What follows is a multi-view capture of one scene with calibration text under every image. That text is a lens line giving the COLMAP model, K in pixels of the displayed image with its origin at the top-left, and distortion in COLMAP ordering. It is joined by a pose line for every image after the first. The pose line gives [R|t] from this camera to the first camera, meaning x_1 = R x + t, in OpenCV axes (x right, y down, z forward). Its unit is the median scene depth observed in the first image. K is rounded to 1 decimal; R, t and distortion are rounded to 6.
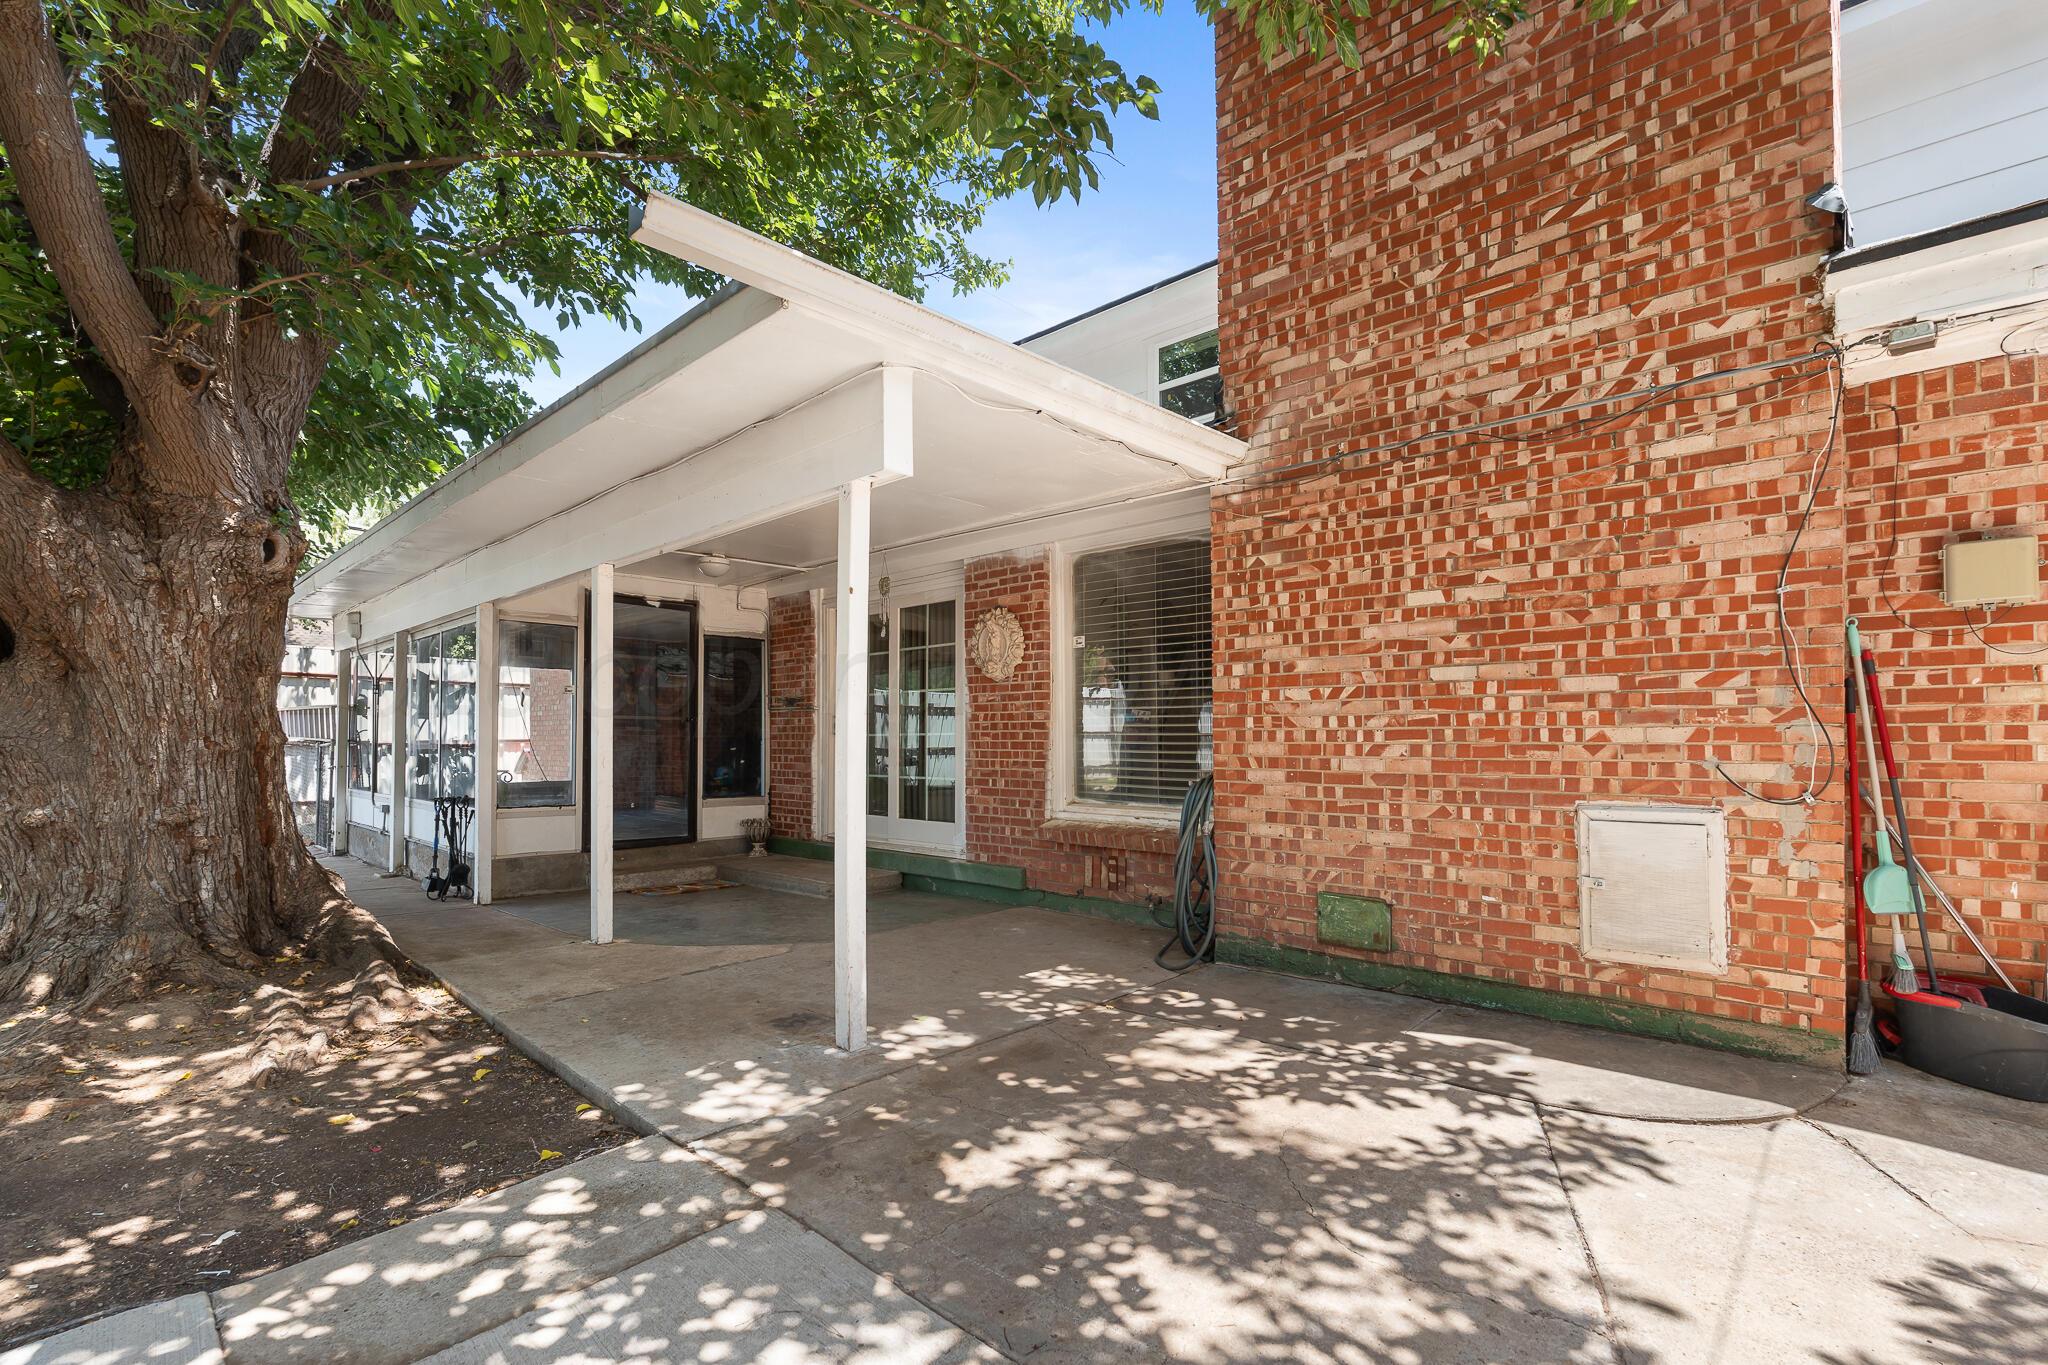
lens RADIAL K [[909.4, 0, 1040.5], [0, 909.4, 732.6], [0, 0, 1]] dist [-0.002650, 0.000025]
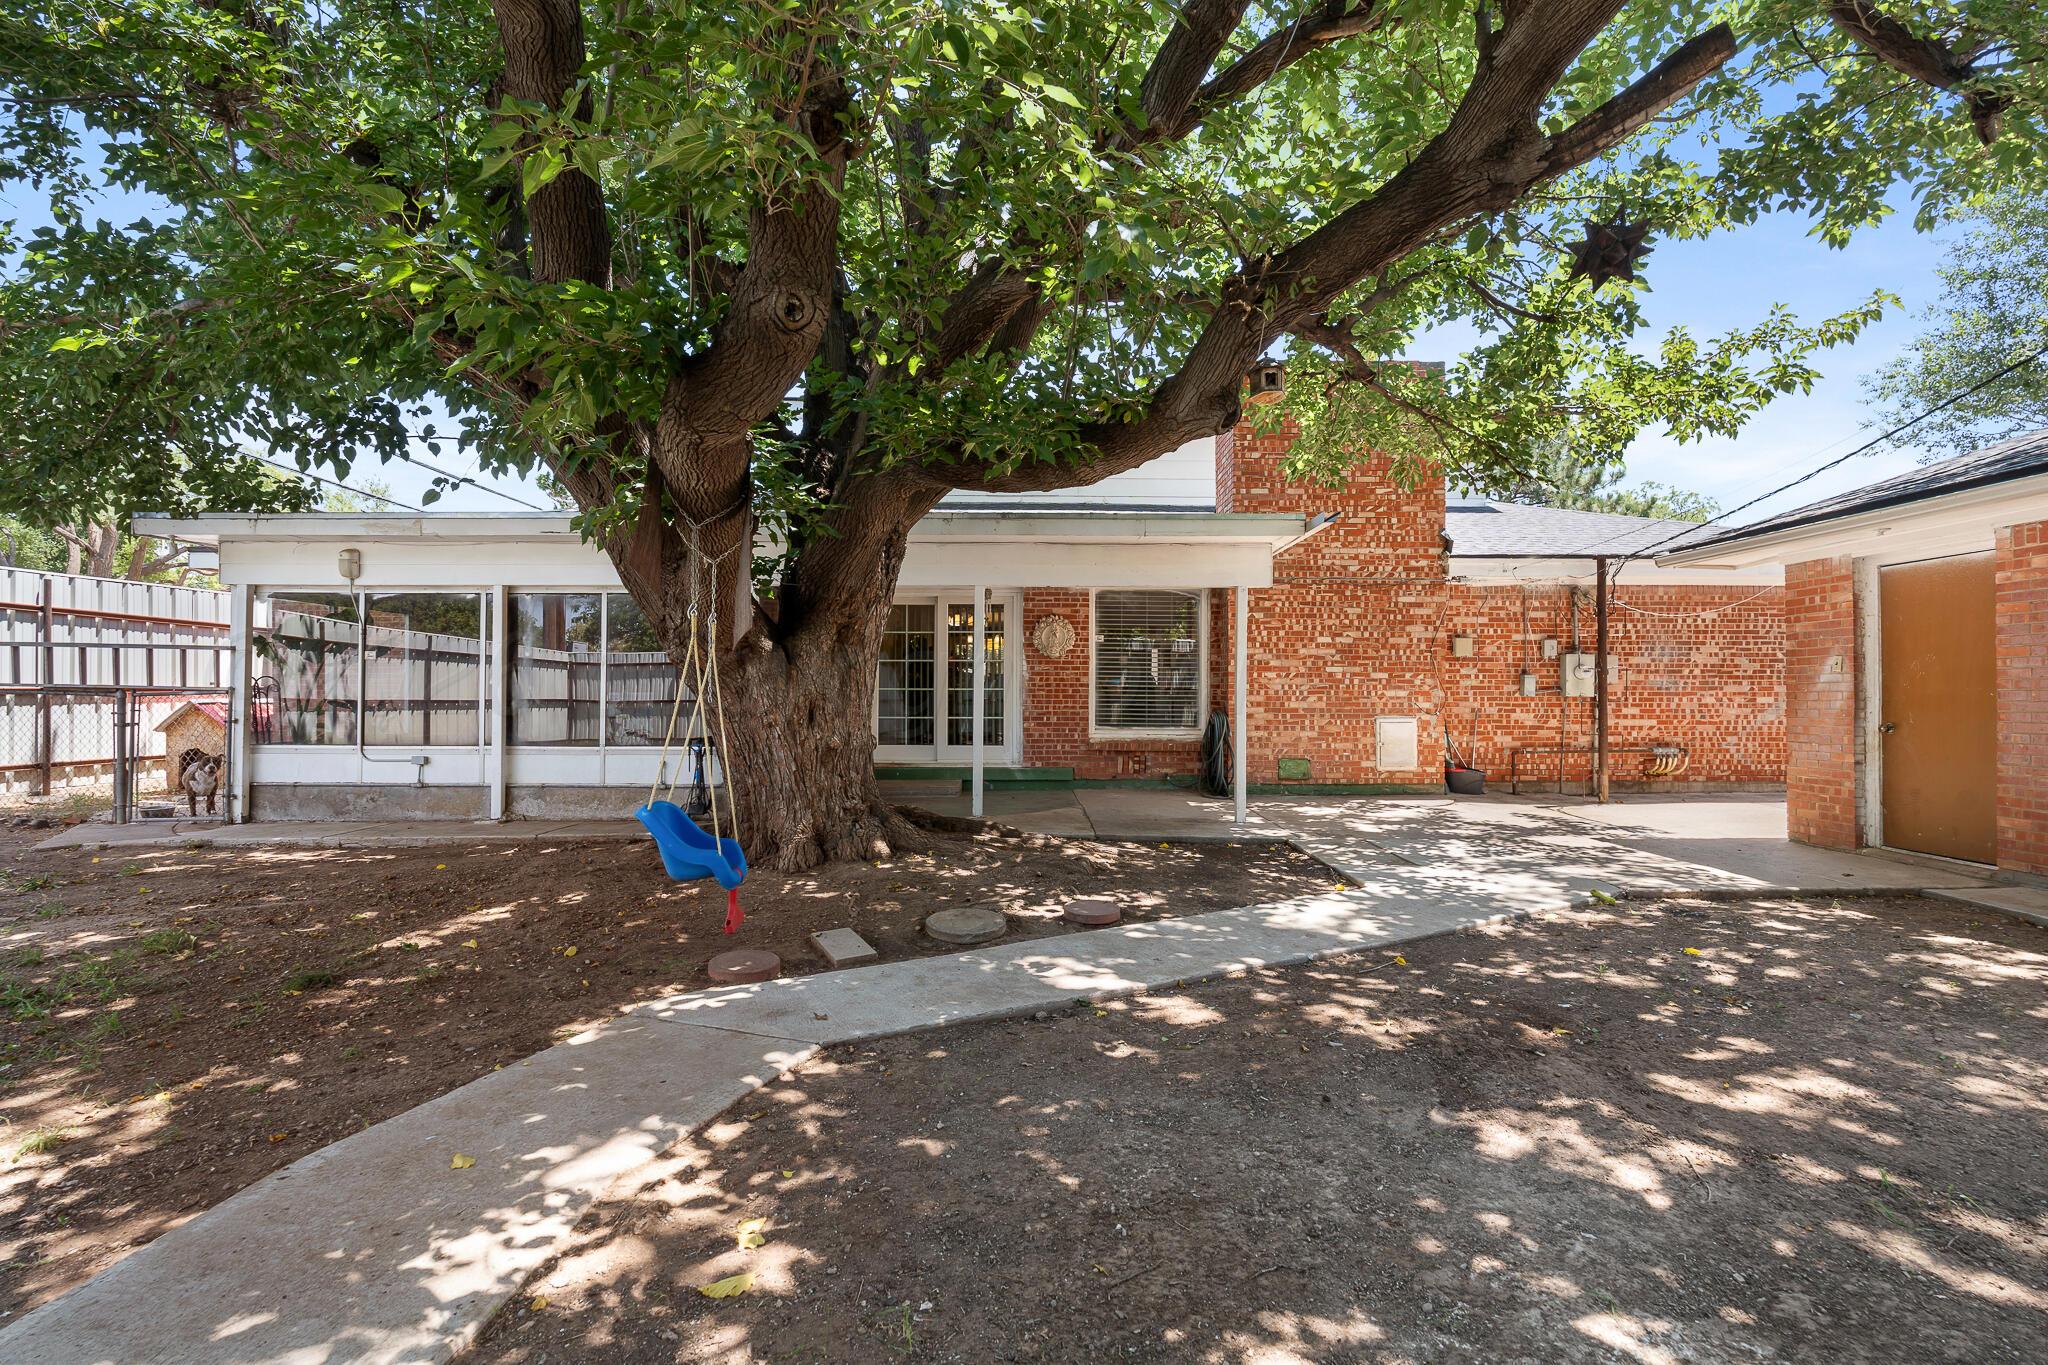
lens RADIAL K [[909.4, 0, 1025.0], [0, 909.4, 688.3], [0, 0, 1]] dist [-0.002650, 0.000025]
pose [[0.734148, 0.008568, 0.678935, -2.066582], [-0.011755, 0.999931, 0.000092, -0.000183], [-0.678887, -0.008048, 0.734198, -0.336384]]
